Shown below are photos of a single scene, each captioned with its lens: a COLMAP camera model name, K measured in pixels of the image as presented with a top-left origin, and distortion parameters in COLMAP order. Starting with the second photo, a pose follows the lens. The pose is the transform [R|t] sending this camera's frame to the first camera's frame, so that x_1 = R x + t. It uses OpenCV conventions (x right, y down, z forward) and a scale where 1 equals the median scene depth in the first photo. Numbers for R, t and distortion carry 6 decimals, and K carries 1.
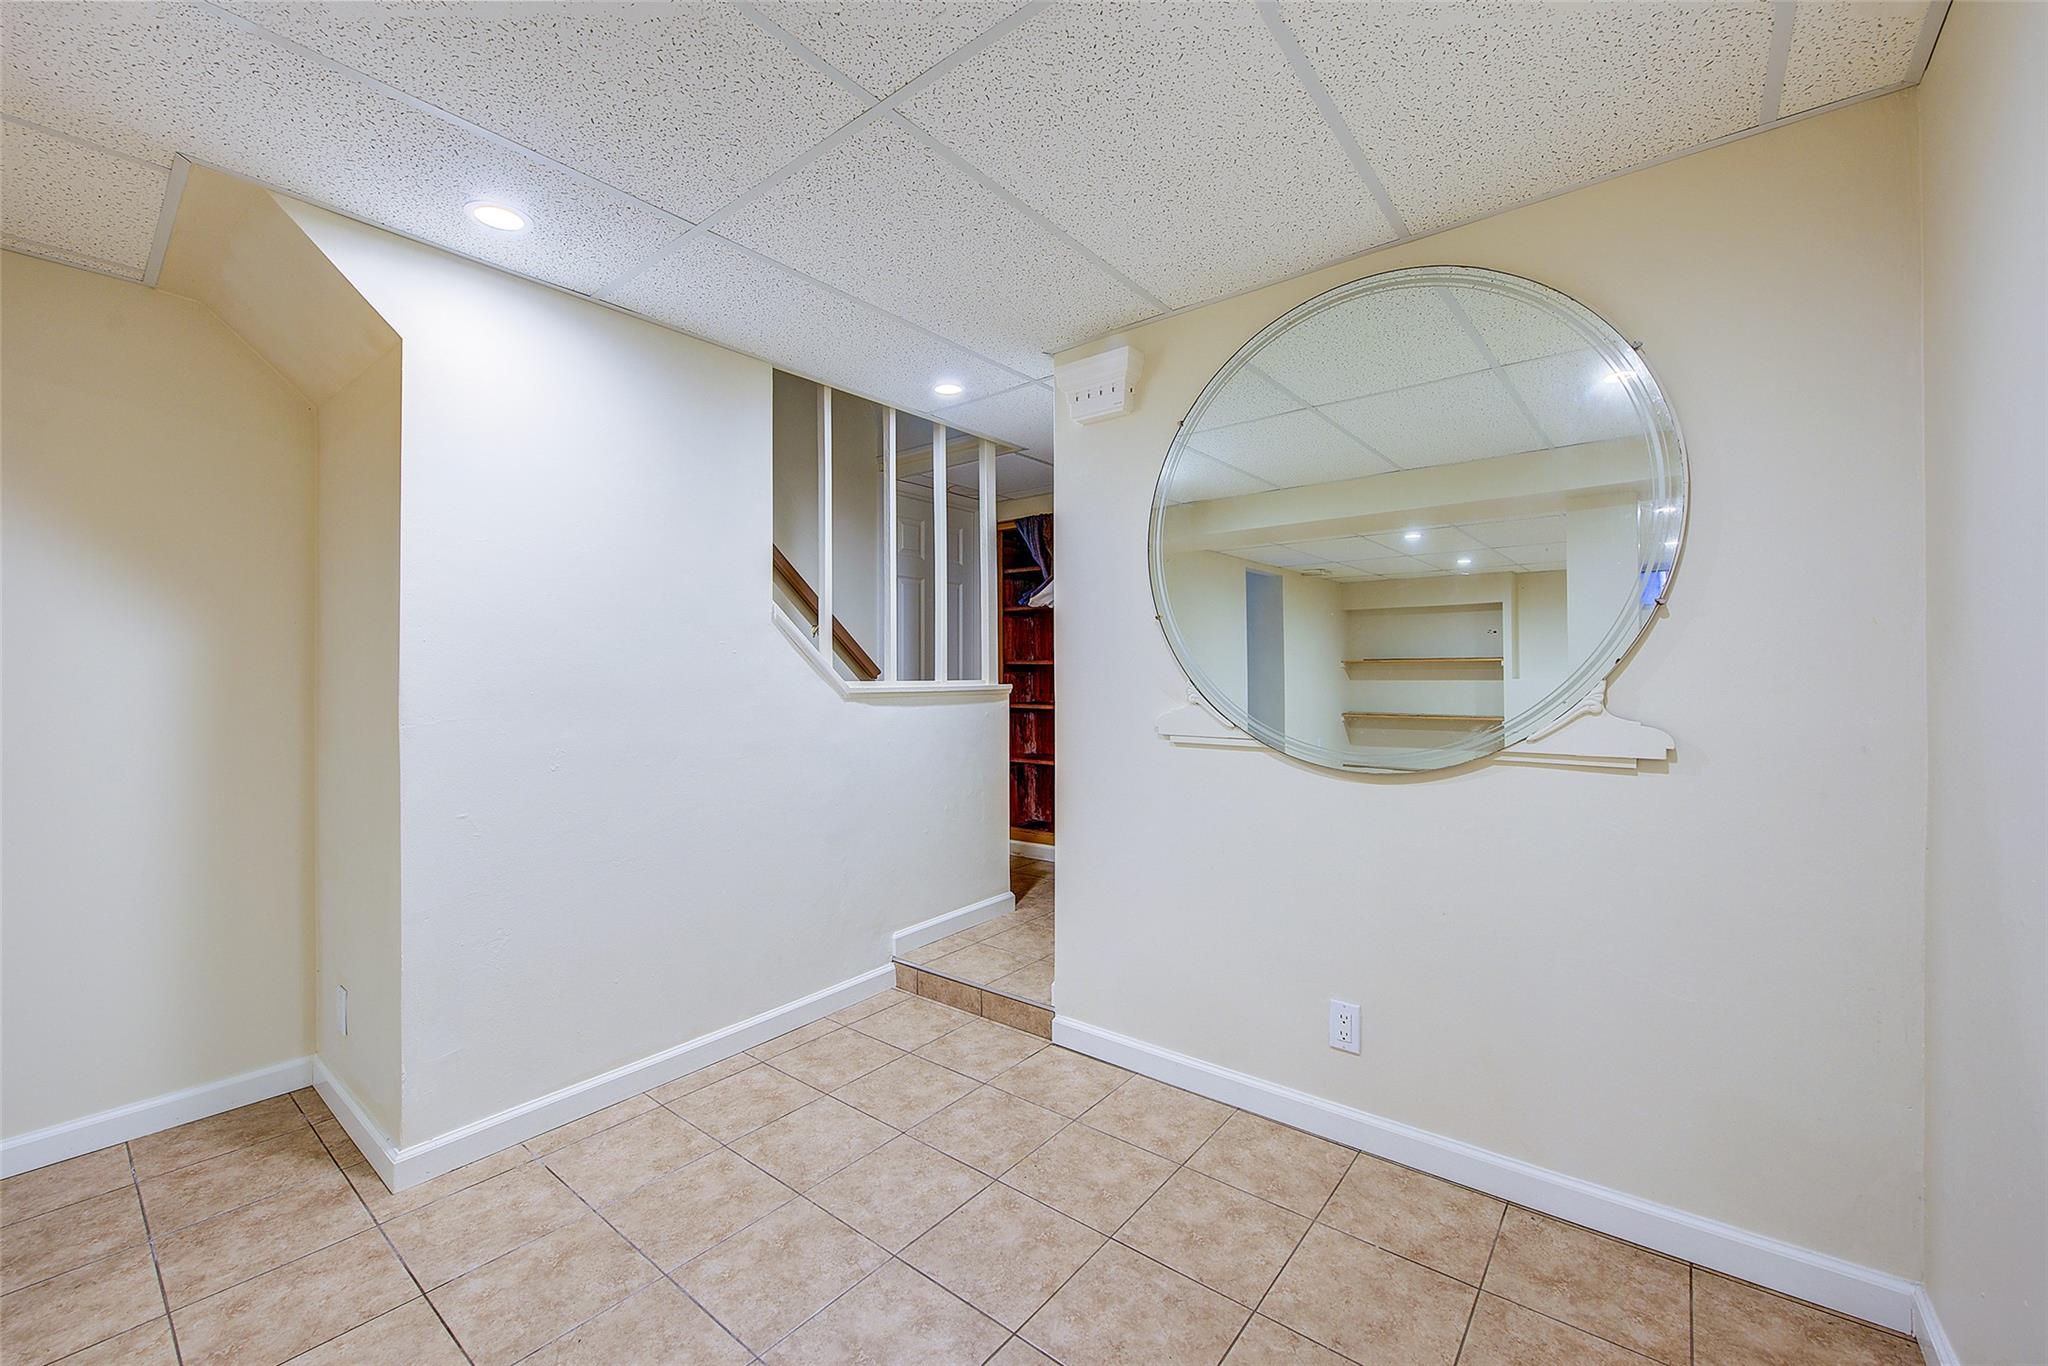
lens RADIAL K [[815.6, 0, 1024.3], [0, 815.6, 676.8], [0, 0, 1]] dist [-0.001856, -0.000837]
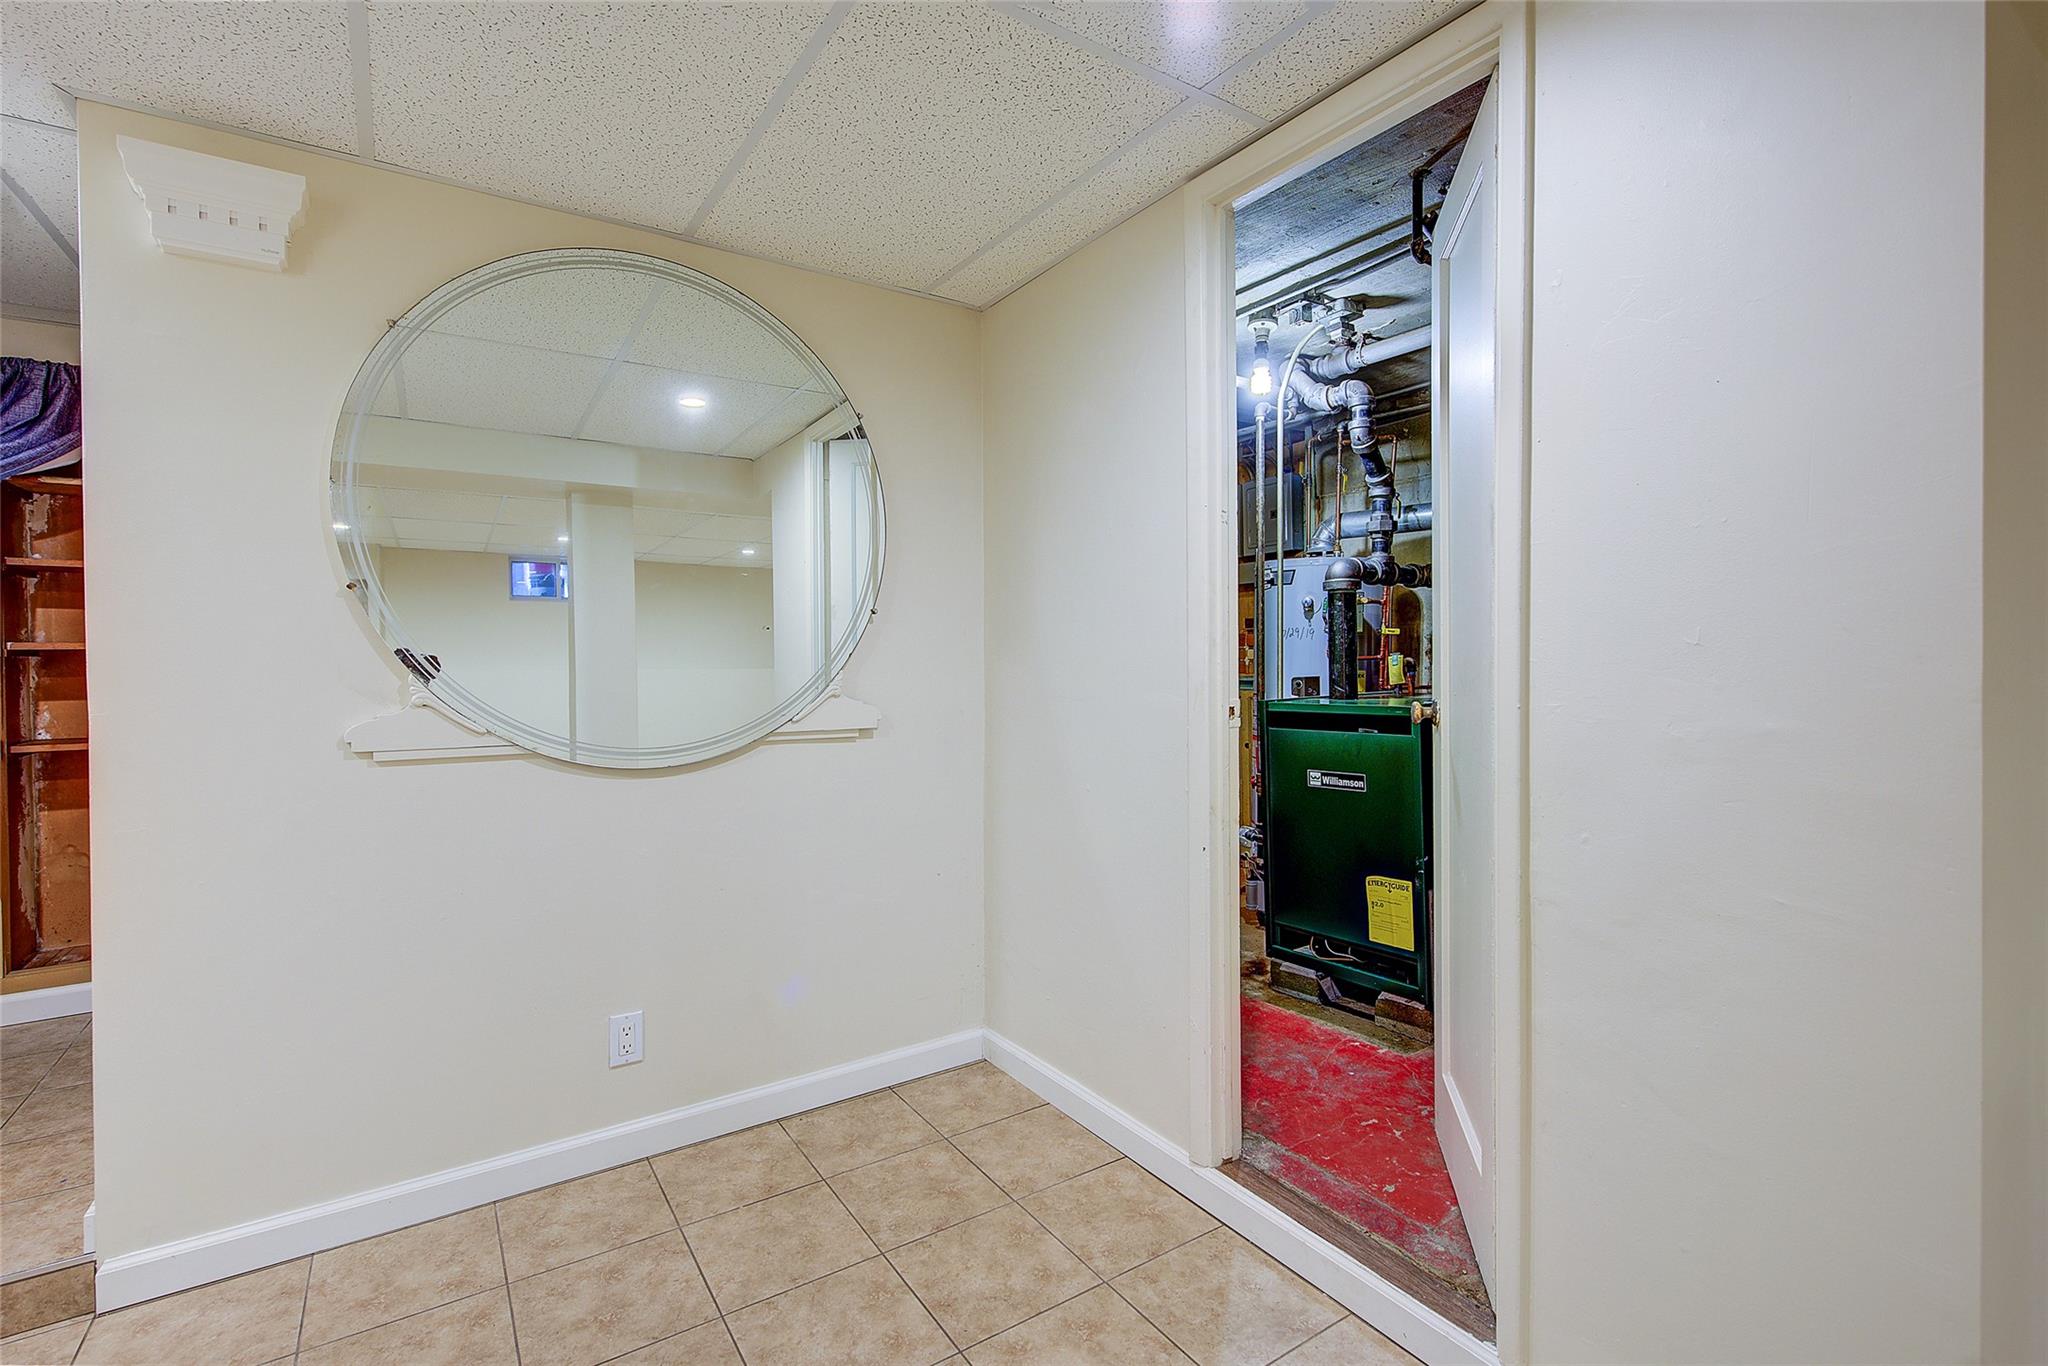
lens RADIAL K [[928.2, 0, 1024.0], [0, 928.2, 683.0], [0, 0, 1]] dist [0.001860, 0.000418]
pose [[0.302189, -0.019393, 0.953051, -0.542747], [0.008640, 0.999808, 0.017605, 0.001482], [-0.953209, 0.002914, 0.302298, 0.260094]]
